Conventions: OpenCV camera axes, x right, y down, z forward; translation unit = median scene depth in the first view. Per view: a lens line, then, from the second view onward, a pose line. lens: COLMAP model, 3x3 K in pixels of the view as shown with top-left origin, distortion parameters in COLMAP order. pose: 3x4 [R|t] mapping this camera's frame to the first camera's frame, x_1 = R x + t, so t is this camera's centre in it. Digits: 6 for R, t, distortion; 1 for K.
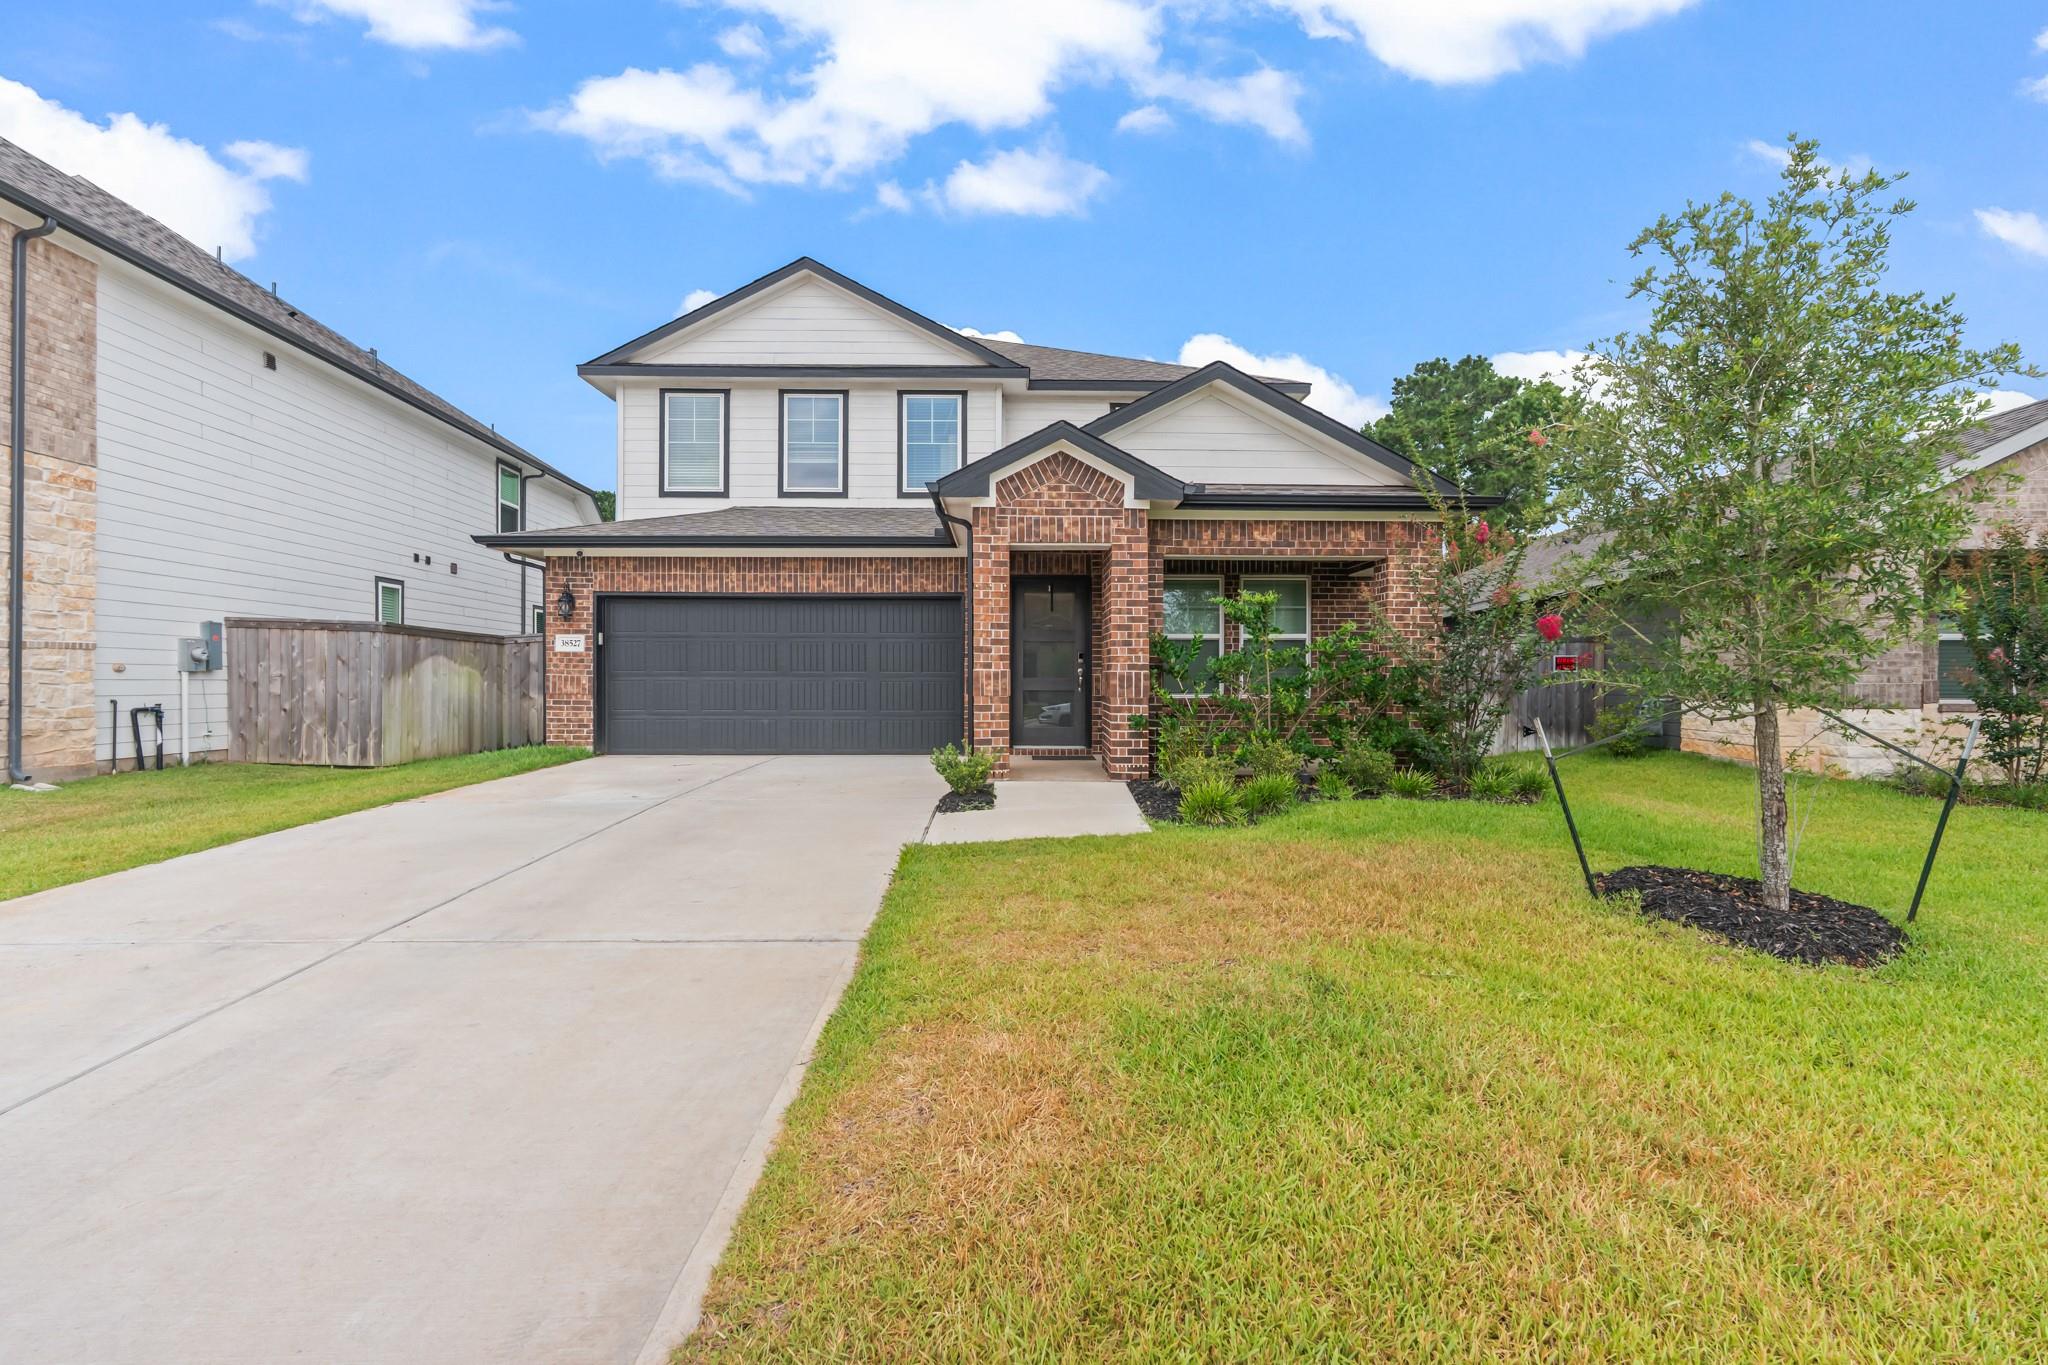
lens RADIAL K [[904.4, 0, 957.9], [0, 904.4, 673.8], [0, 0, 1]] dist [-0.000814, -0.002179]
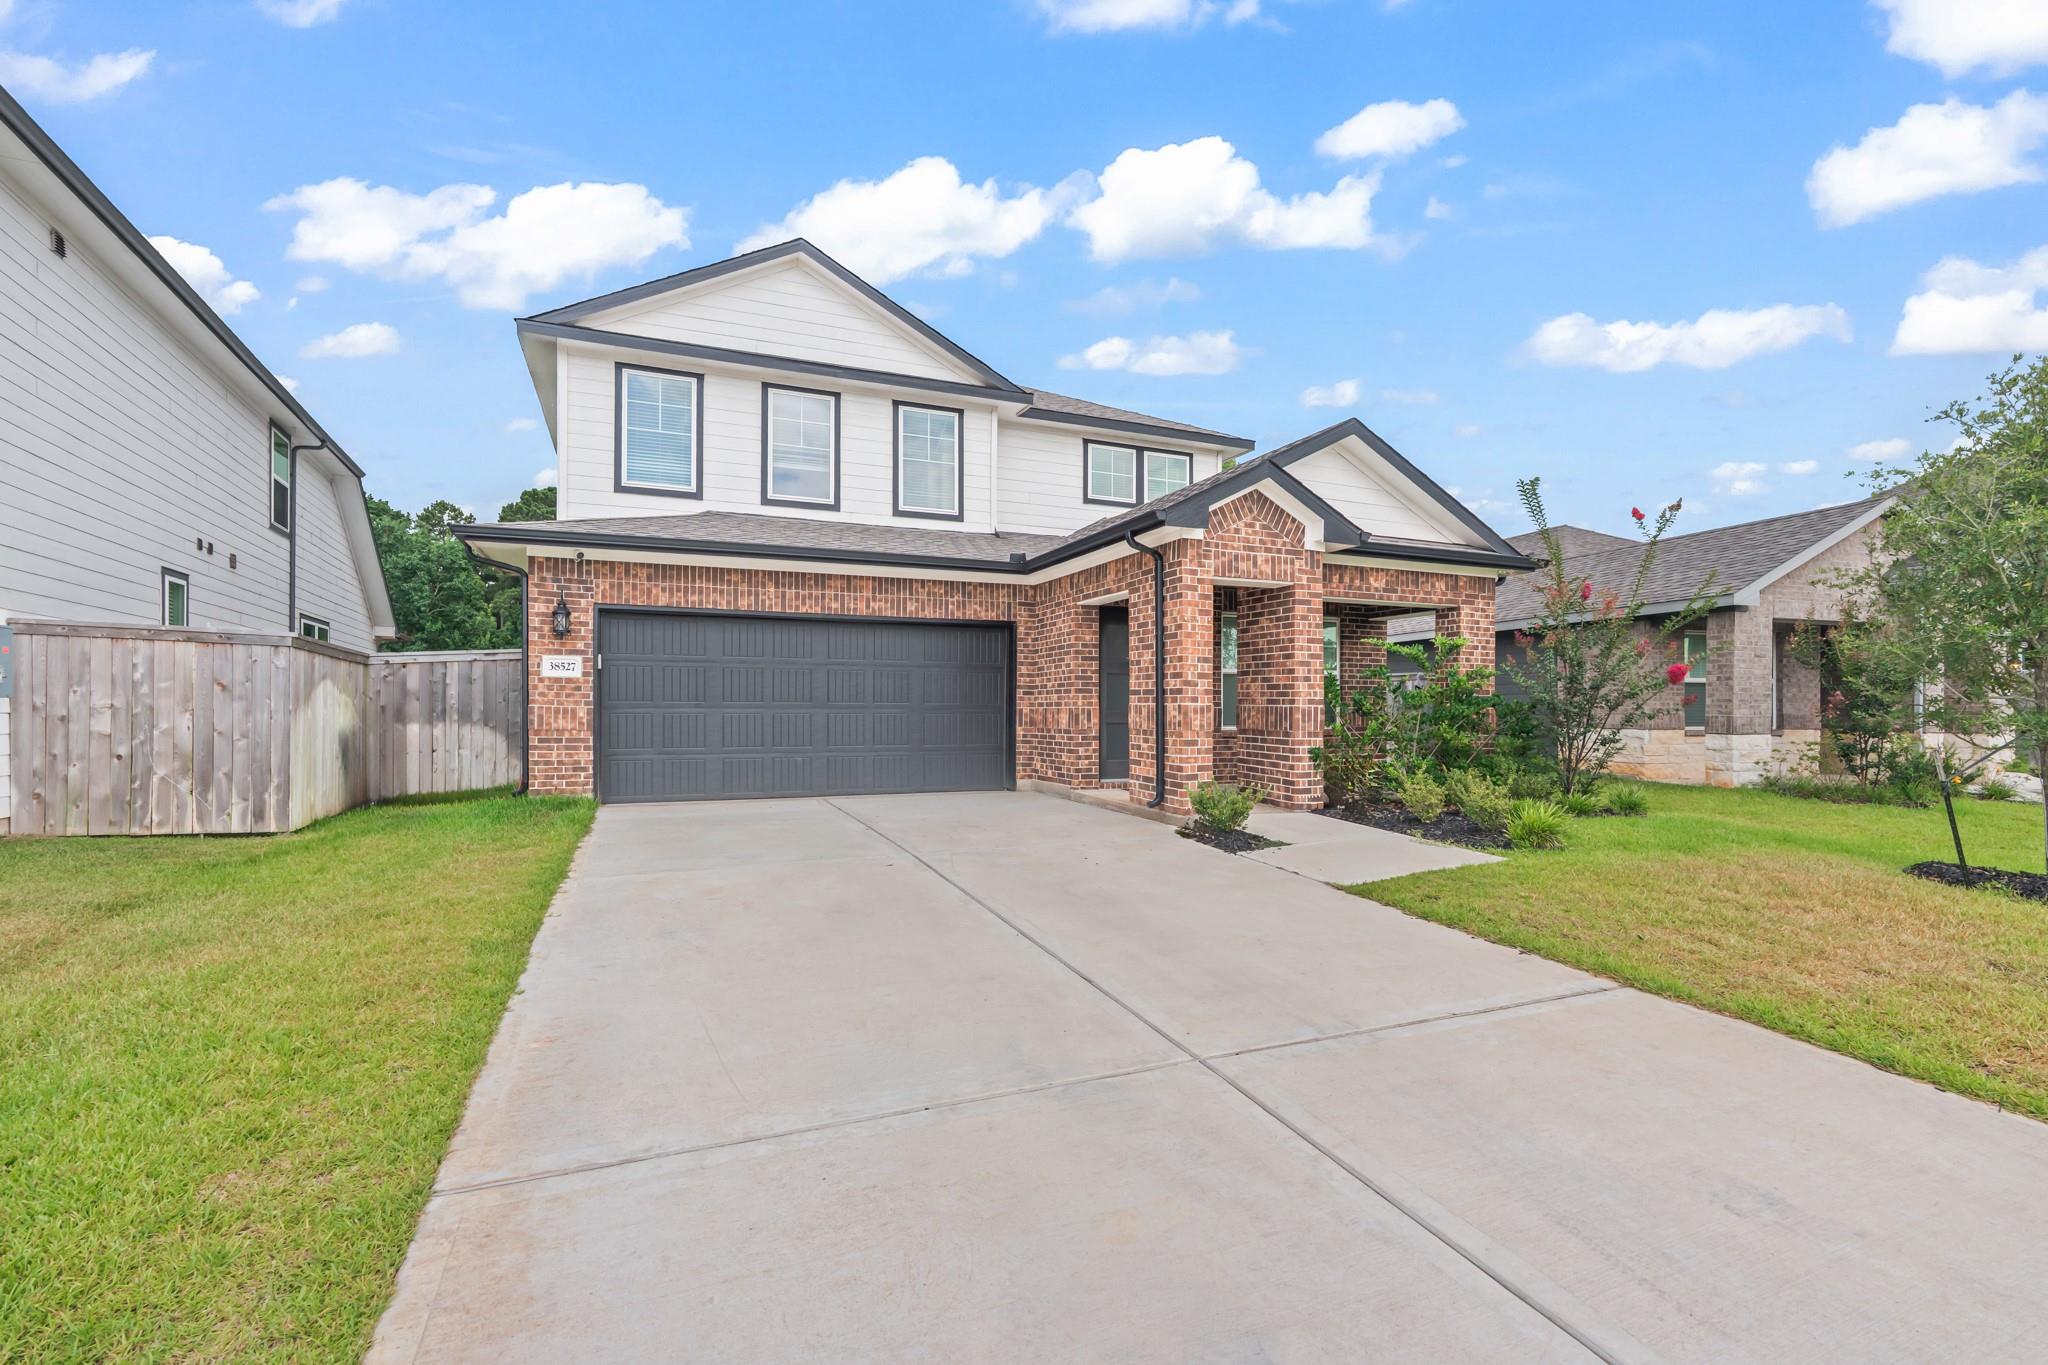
lens RADIAL K [[904.4, 0, 1017.7], [0, 904.4, 700.9], [0, 0, 1]] dist [-0.000814, -0.002179]
pose [[0.929206, 0.004163, 0.369539, -0.361983], [-0.004032, 0.999991, -0.001127, -0.004206], [-0.369540, -0.000443, 0.929215, 0.109486]]
